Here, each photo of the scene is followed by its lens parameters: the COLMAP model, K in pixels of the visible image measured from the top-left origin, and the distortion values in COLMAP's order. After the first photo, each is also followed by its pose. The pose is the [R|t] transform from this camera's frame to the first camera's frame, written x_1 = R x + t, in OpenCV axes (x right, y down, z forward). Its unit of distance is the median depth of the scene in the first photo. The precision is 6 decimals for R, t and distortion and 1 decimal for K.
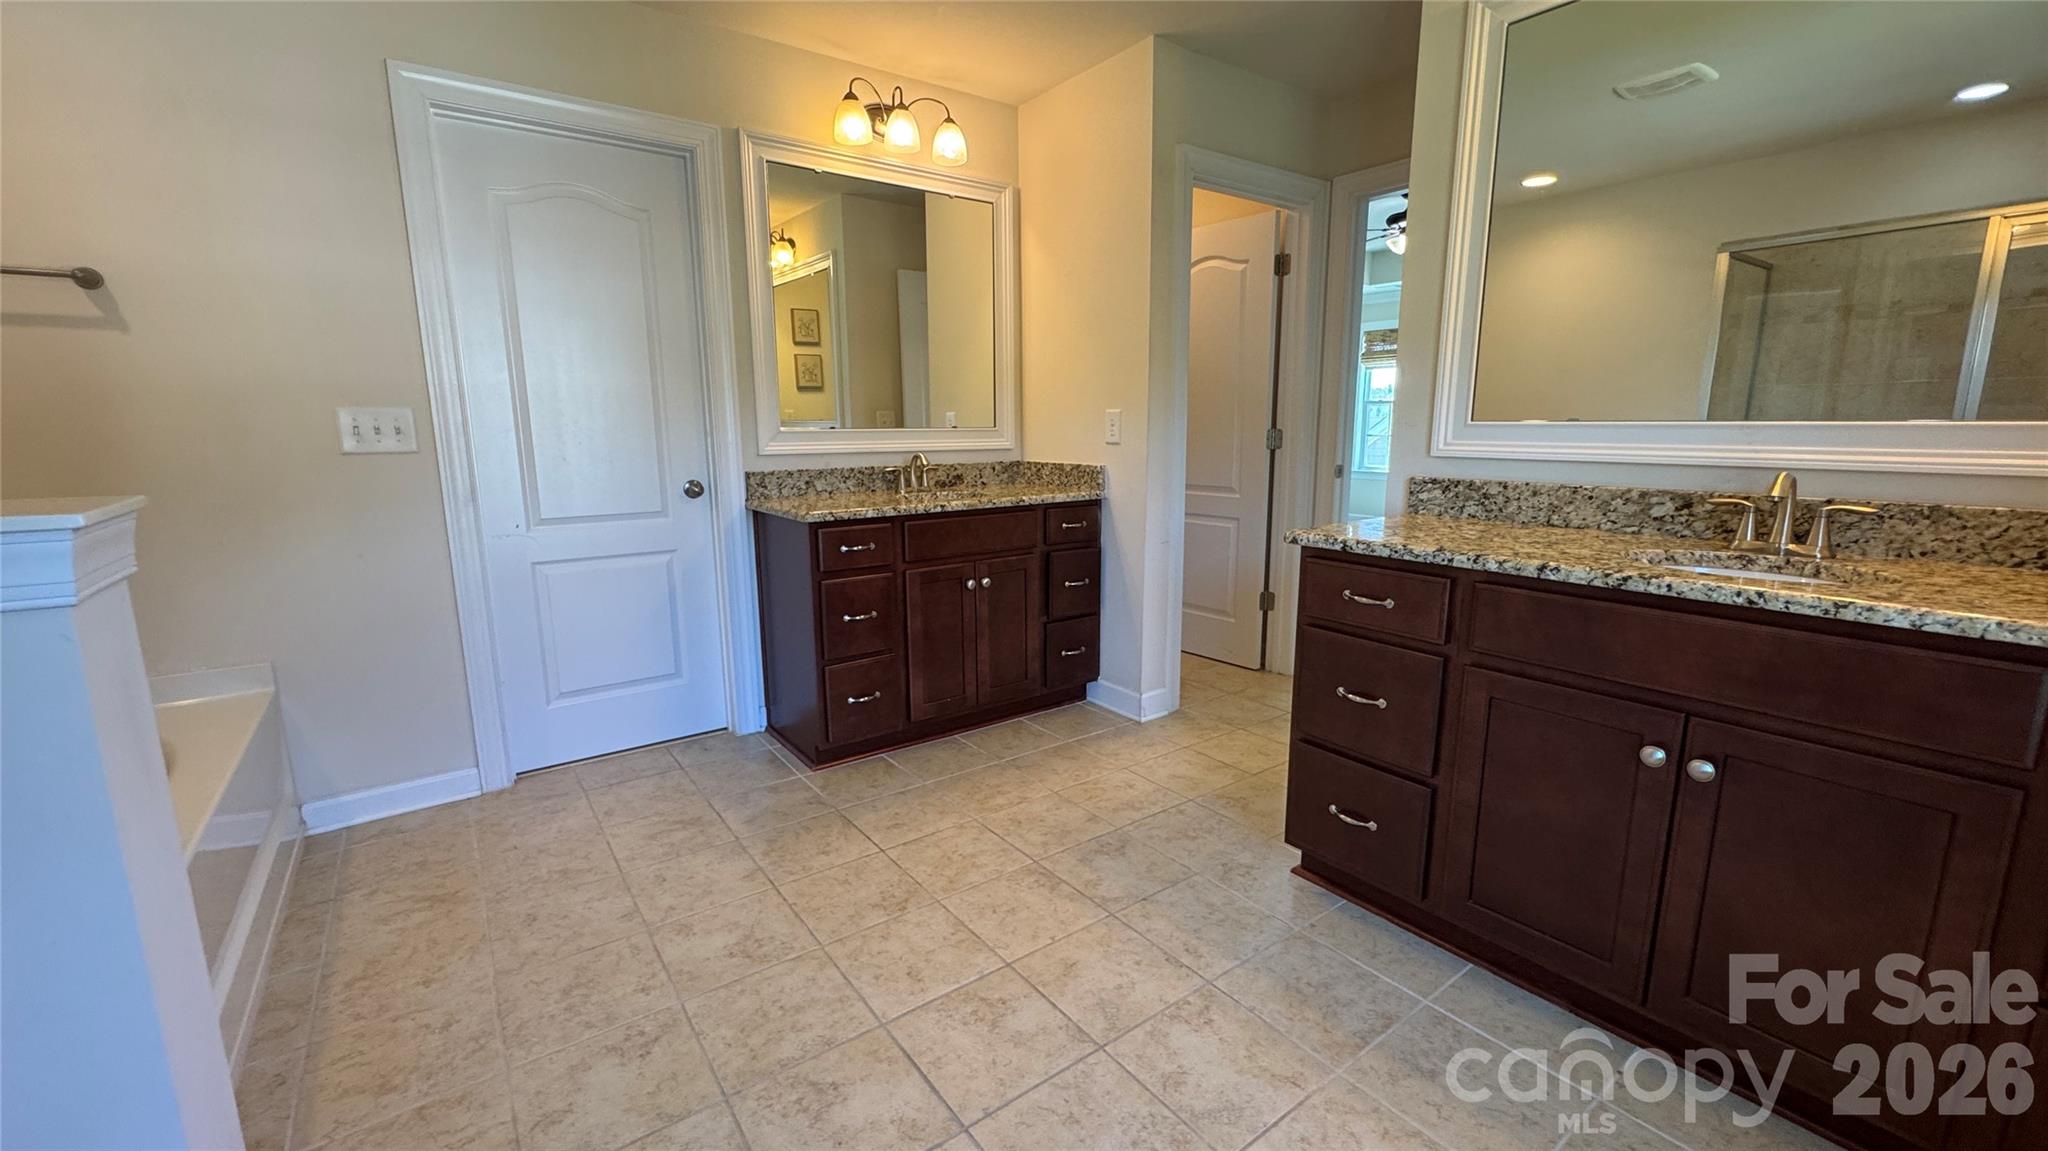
lens RADIAL K [[819.4, 0, 1024.0], [0, 819.4, 575.5], [0, 0, 1]] dist [-0.002284, 0.000270]
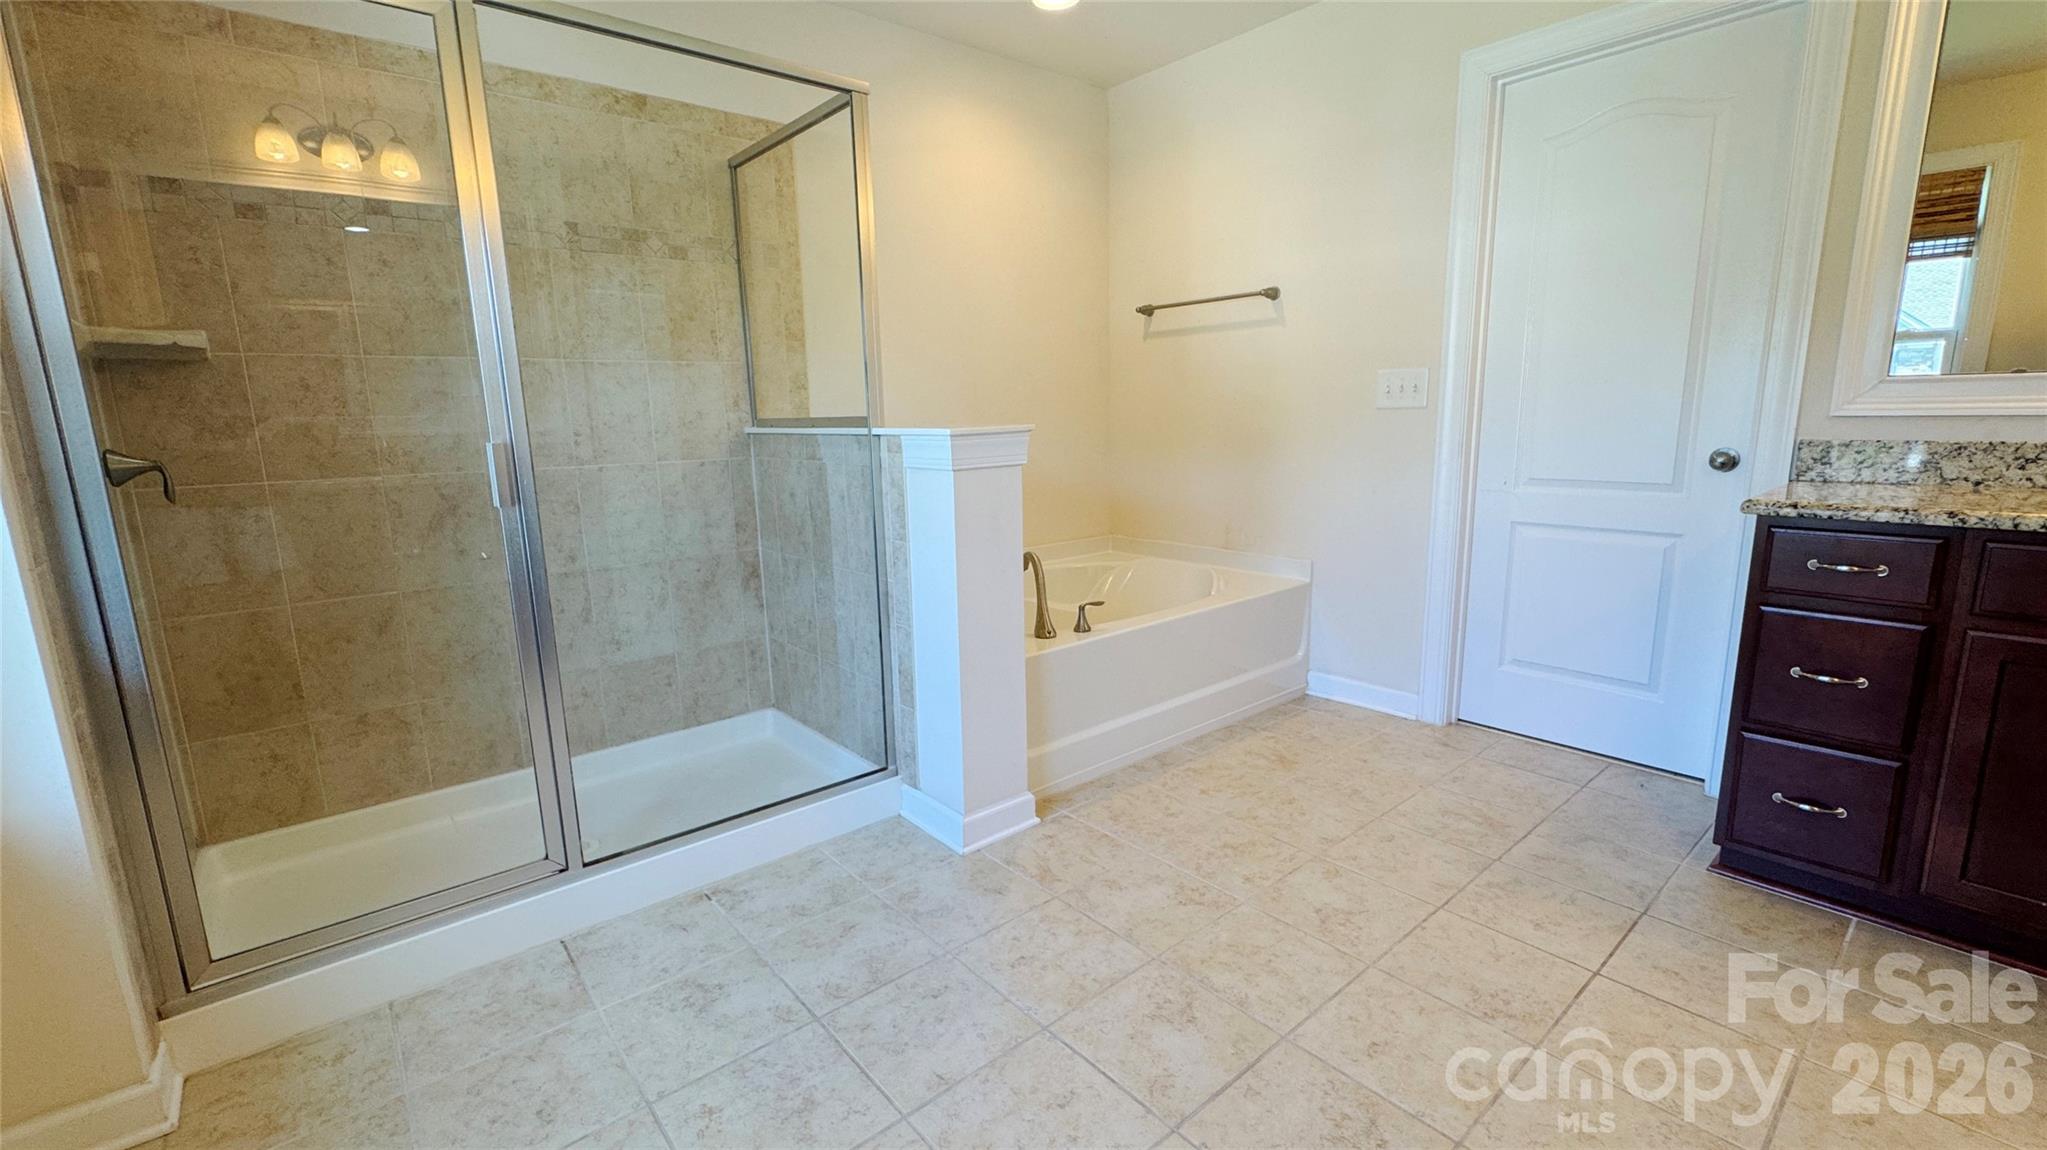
lens RADIAL K [[855.8, 0, 1023.5], [0, 855.8, 575.0], [0, 0, 1]] dist [-0.000786, 0.000047]
pose [[0.069883, 0.193935, -0.978522, 0.489670], [-0.161081, 0.970241, 0.180790, -0.057404], [0.984464, 0.144987, 0.099043, 0.420383]]
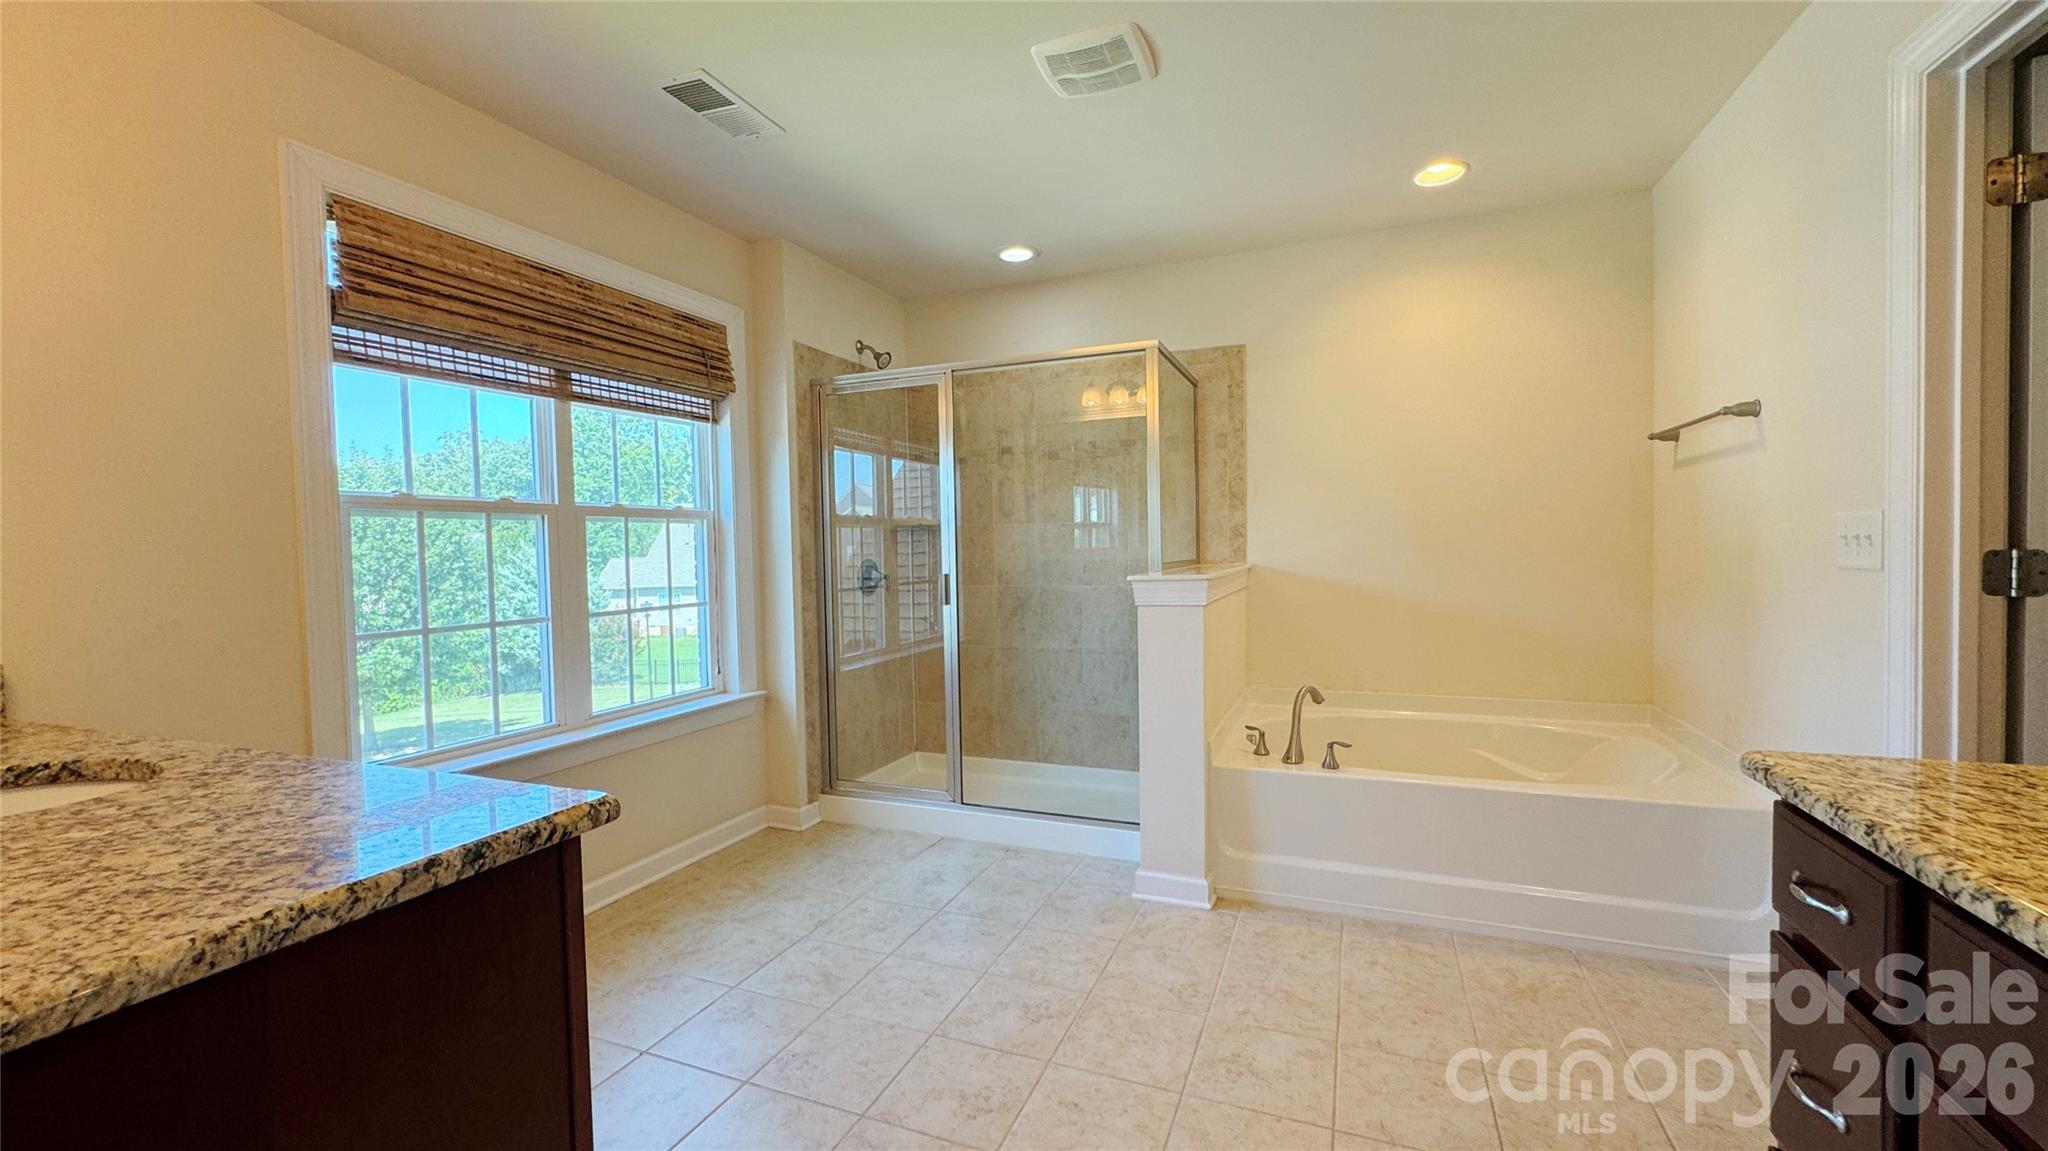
lens RADIAL K [[819.4, 0, 1024.0], [0, 819.4, 575.5], [0, 0, 1]] dist [-0.002284, 0.000270]
pose [[-0.852155, 0.045072, -0.521345, 0.333522], [-0.068845, 0.977968, 0.197078, -0.273112], [0.518742, 0.203833, -0.830277, 1.390045]]
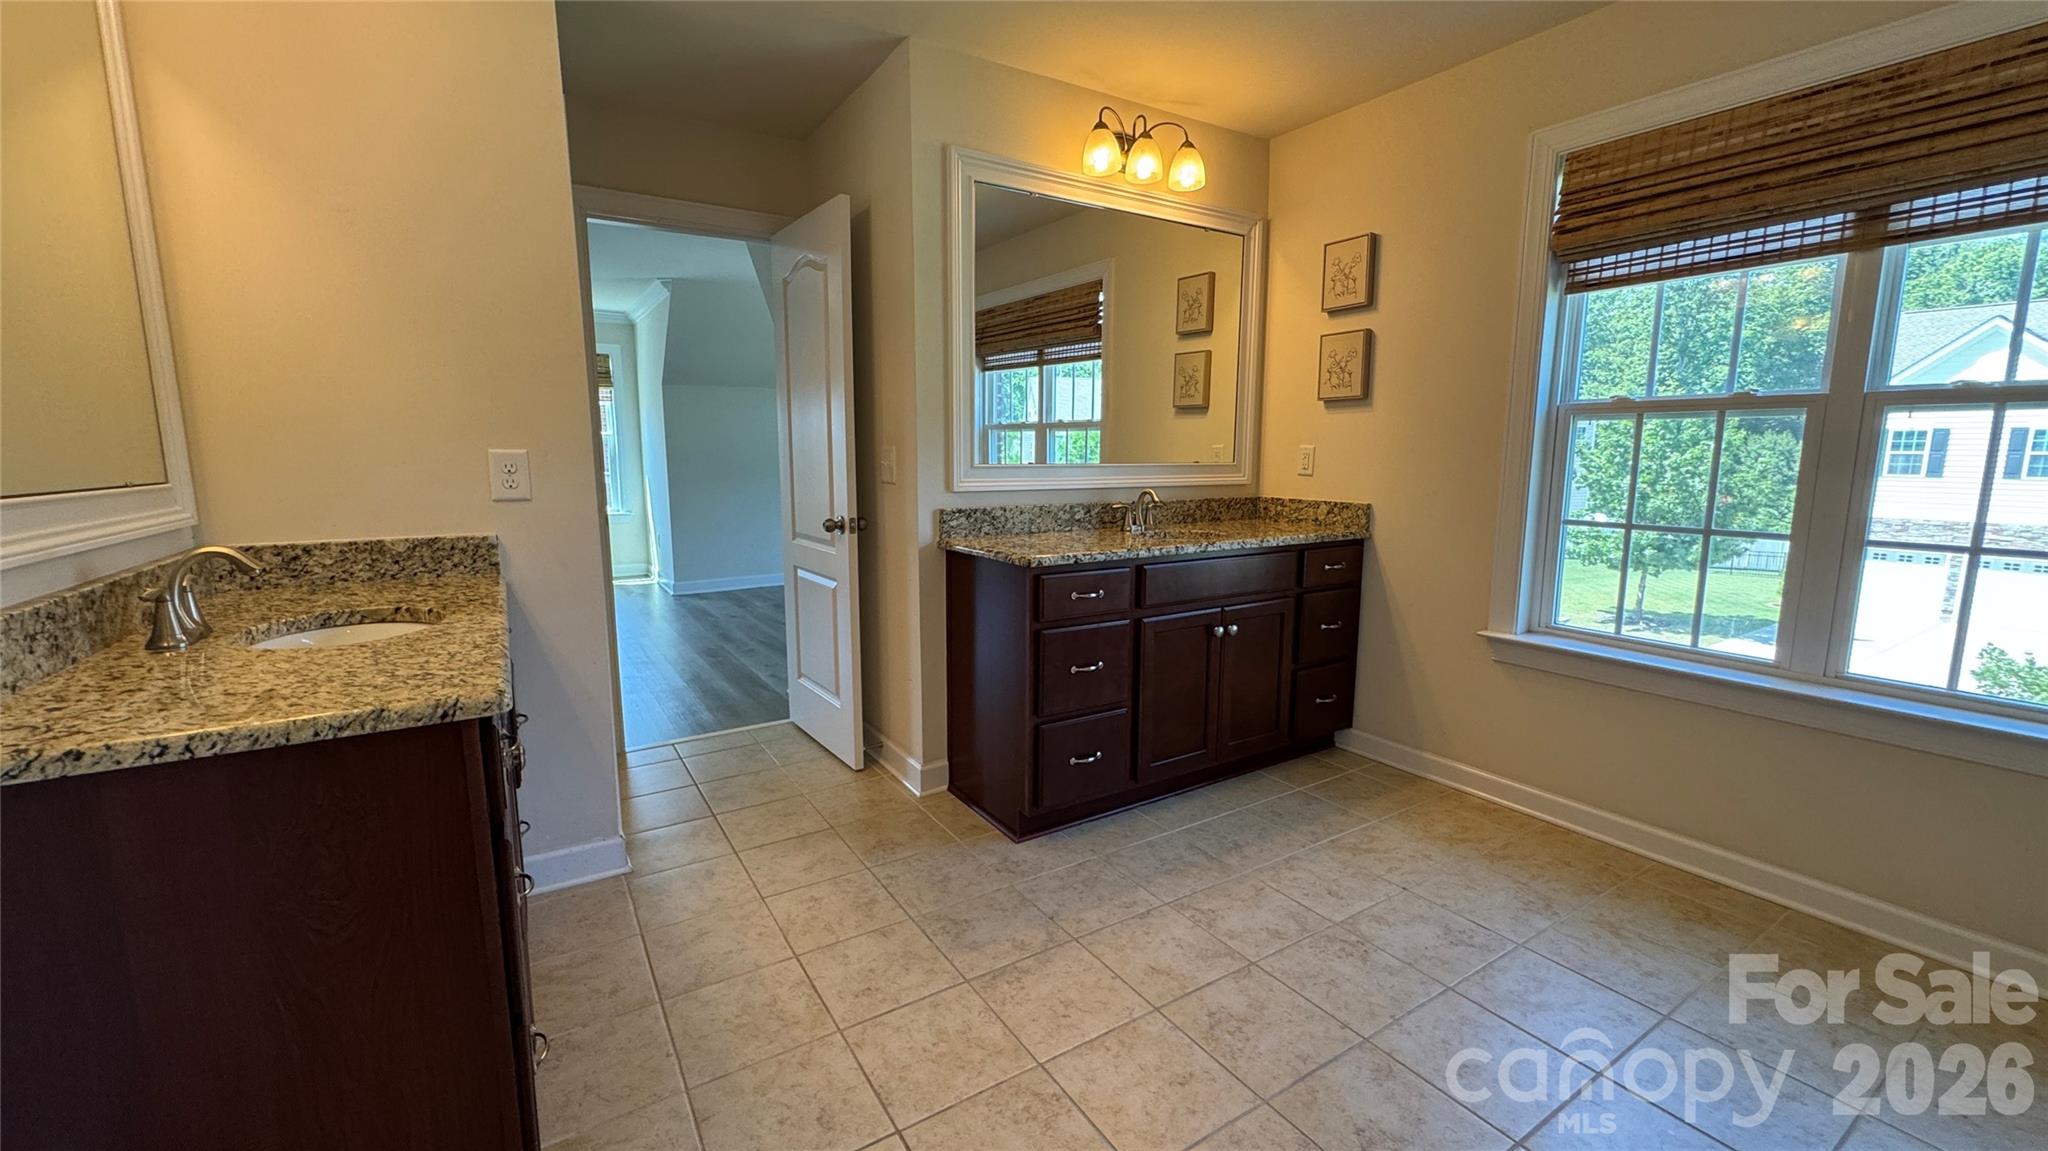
lens RADIAL K [[819.4, 0, 1024.0], [0, 819.4, 575.5], [0, 0, 1]] dist [-0.002284, 0.000270]
pose [[0.070828, -0.144822, 0.986919, -0.803662], [0.182891, 0.974517, 0.129877, -0.171674], [-0.980579, 0.171300, 0.095510, 0.830135]]
